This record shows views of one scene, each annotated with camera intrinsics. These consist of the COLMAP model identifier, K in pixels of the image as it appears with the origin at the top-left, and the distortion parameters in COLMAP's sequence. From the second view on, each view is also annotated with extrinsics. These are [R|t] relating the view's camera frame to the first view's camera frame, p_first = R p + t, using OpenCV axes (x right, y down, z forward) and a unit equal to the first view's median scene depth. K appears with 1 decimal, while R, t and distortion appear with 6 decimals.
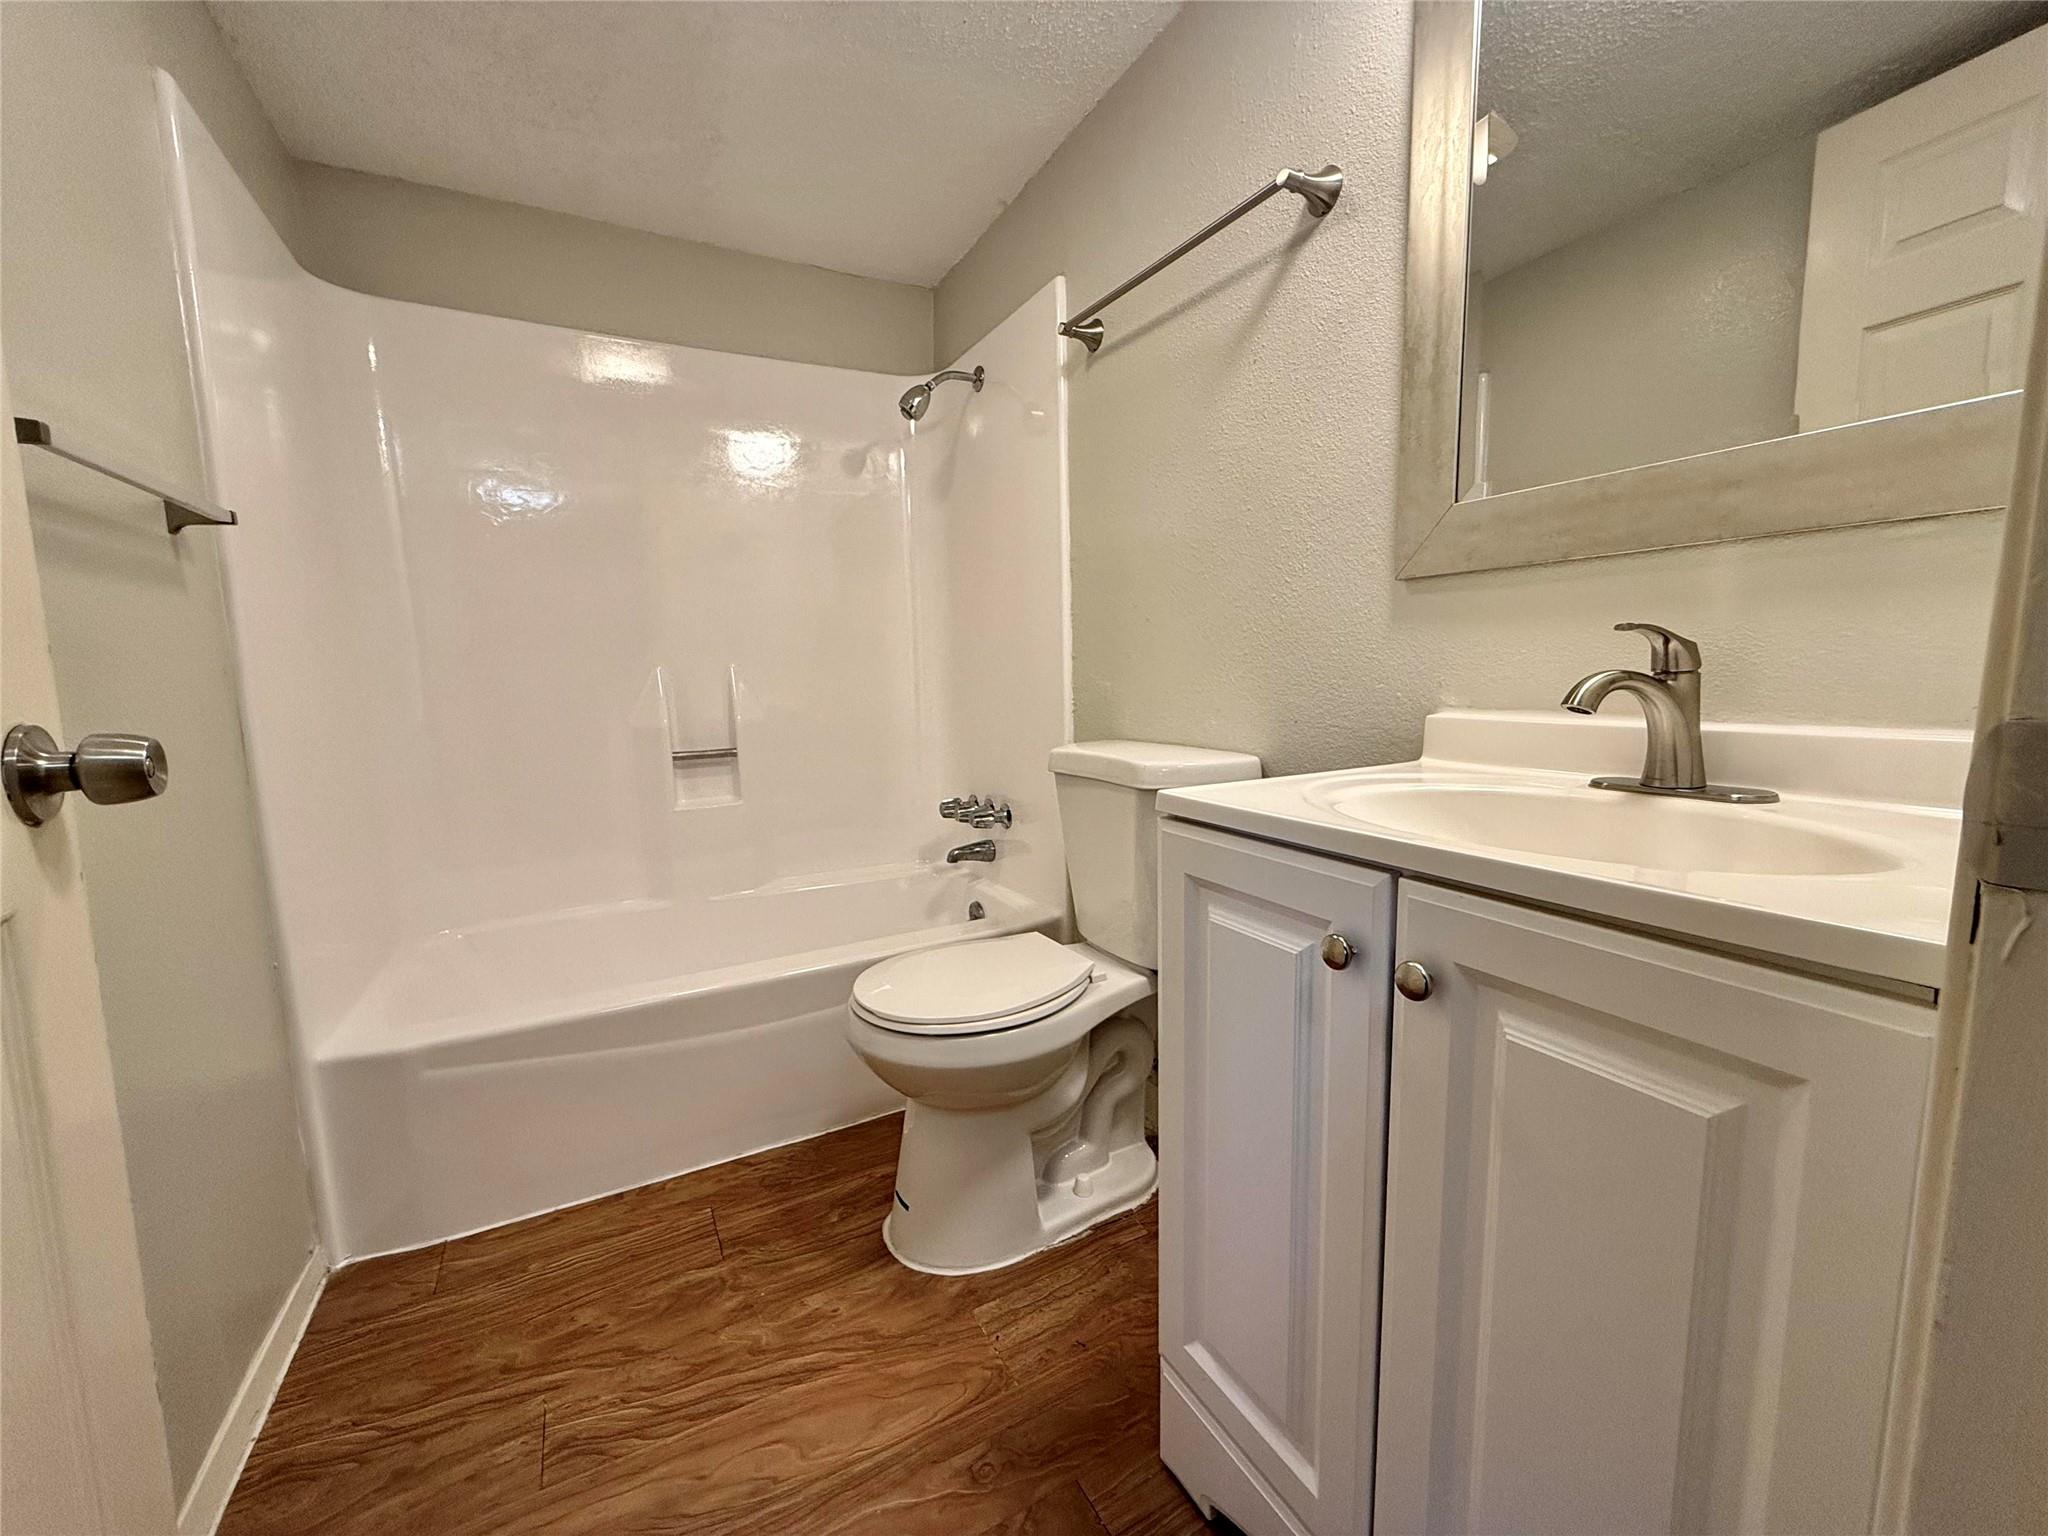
lens RADIAL K [[816.2, 0, 1024.0], [0, 816.2, 768.0], [0, 0, 1]] dist [0.000568, 0.000664]
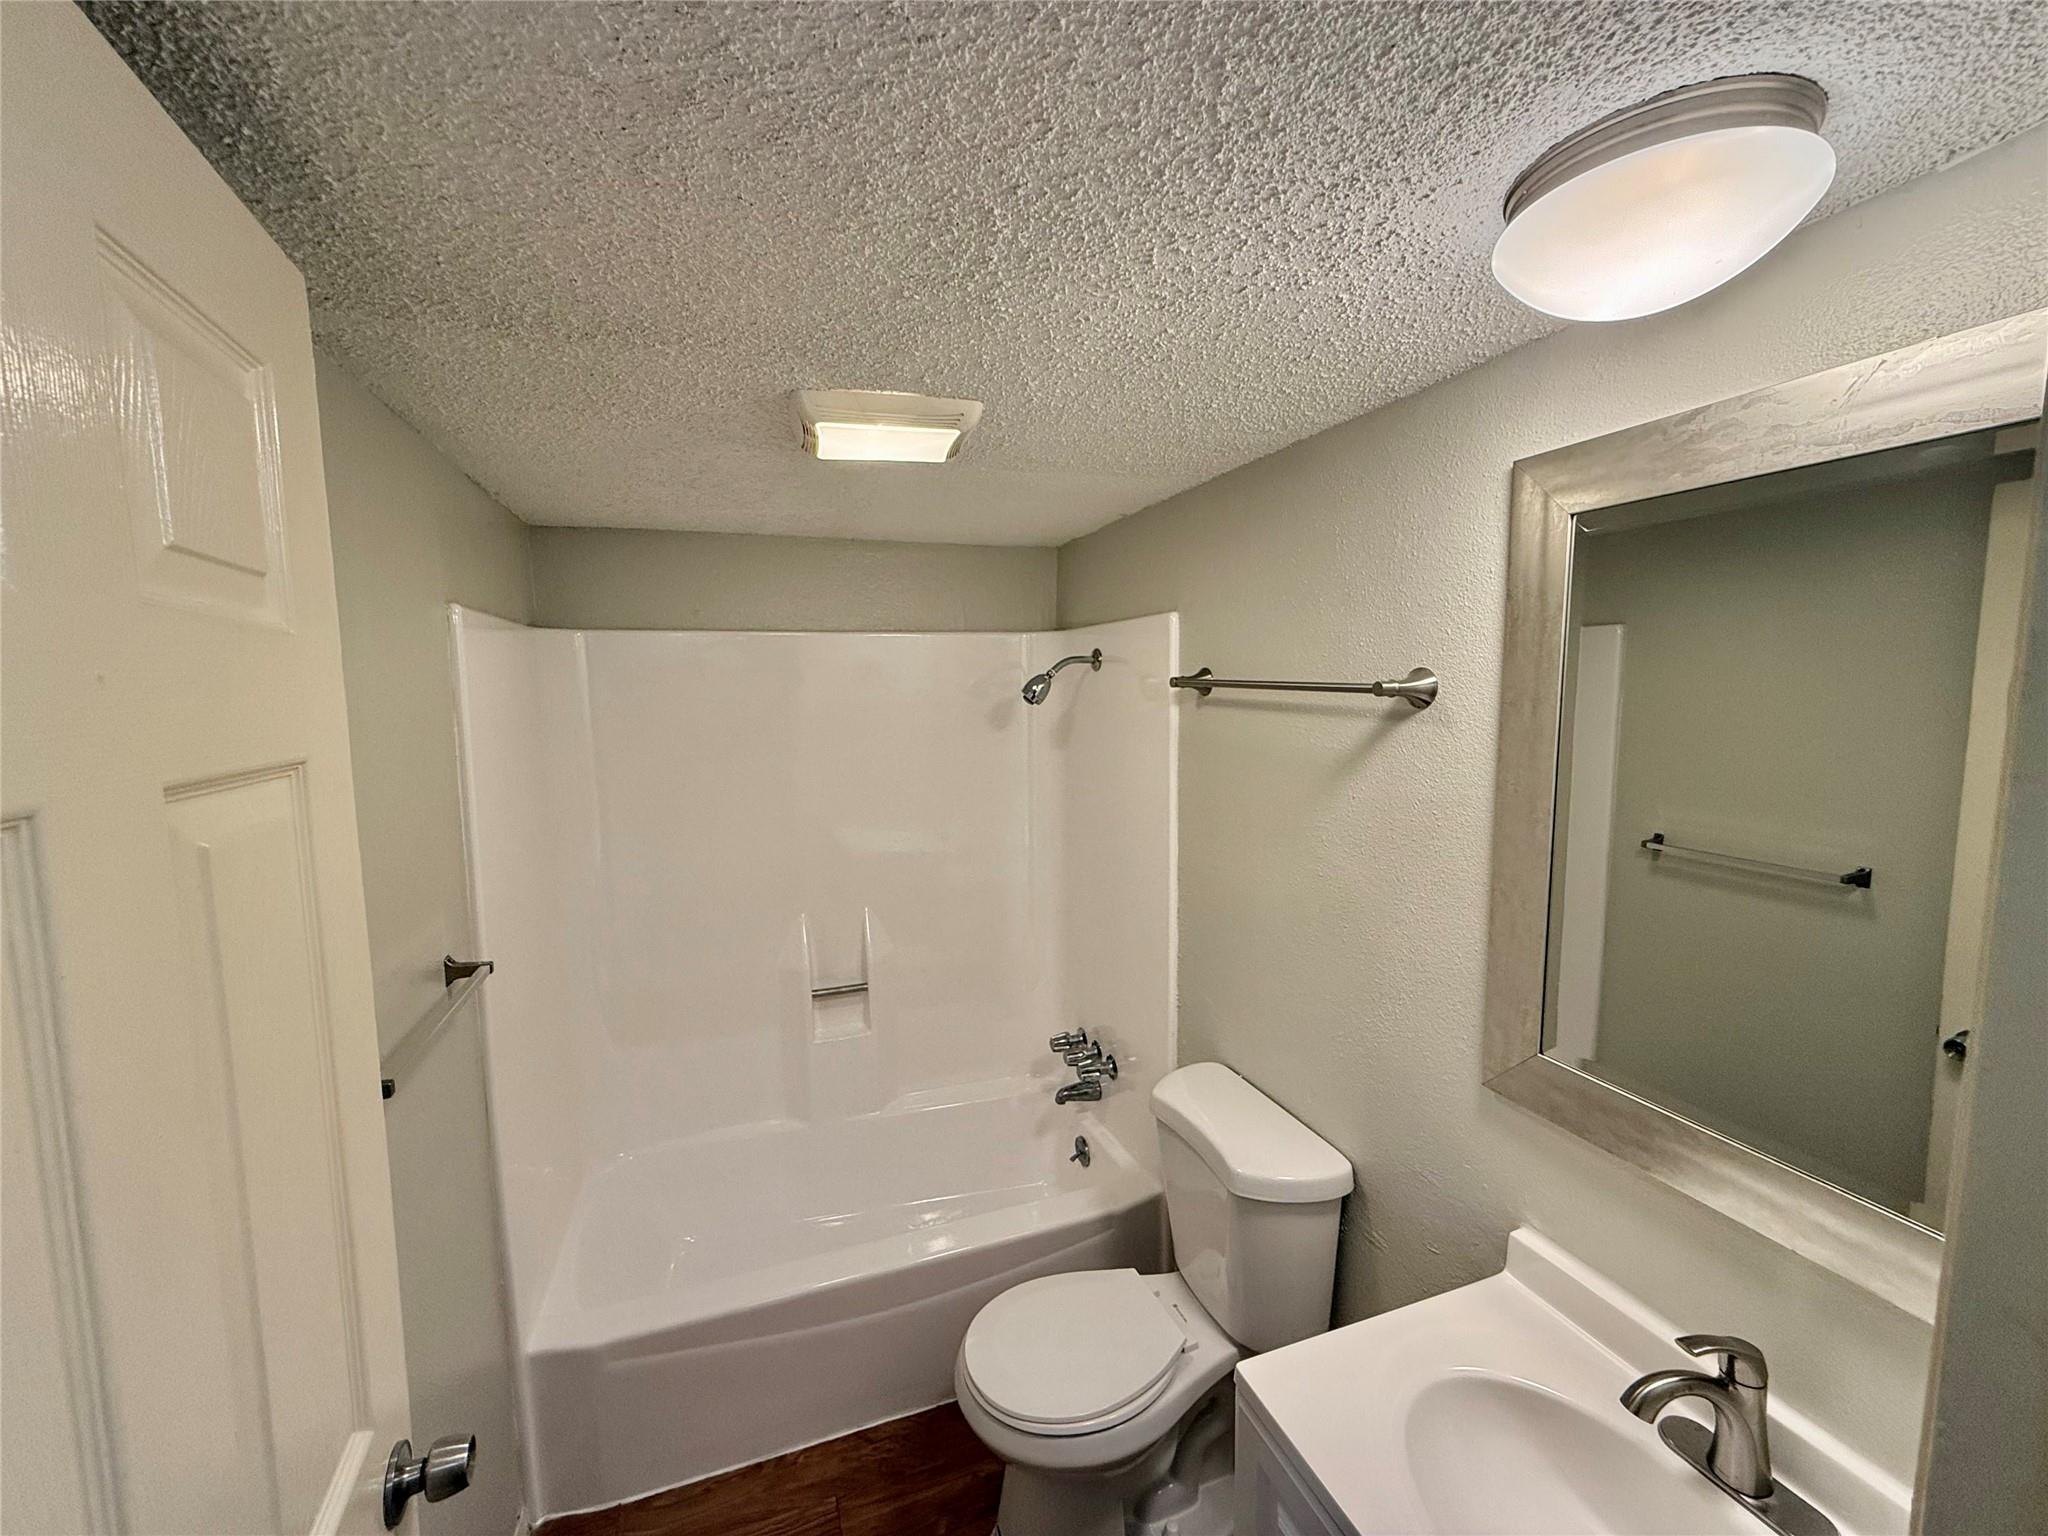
lens RADIAL K [[816.2, 0, 1024.0], [0, 816.2, 768.0], [0, 0, 1]] dist [0.000568, 0.000664]
pose [[0.989522, 0.023907, -0.142391, 0.008062], [-0.026449, 0.999522, -0.015984, -0.407677], [0.141941, 0.019582, 0.989681, -0.086194]]
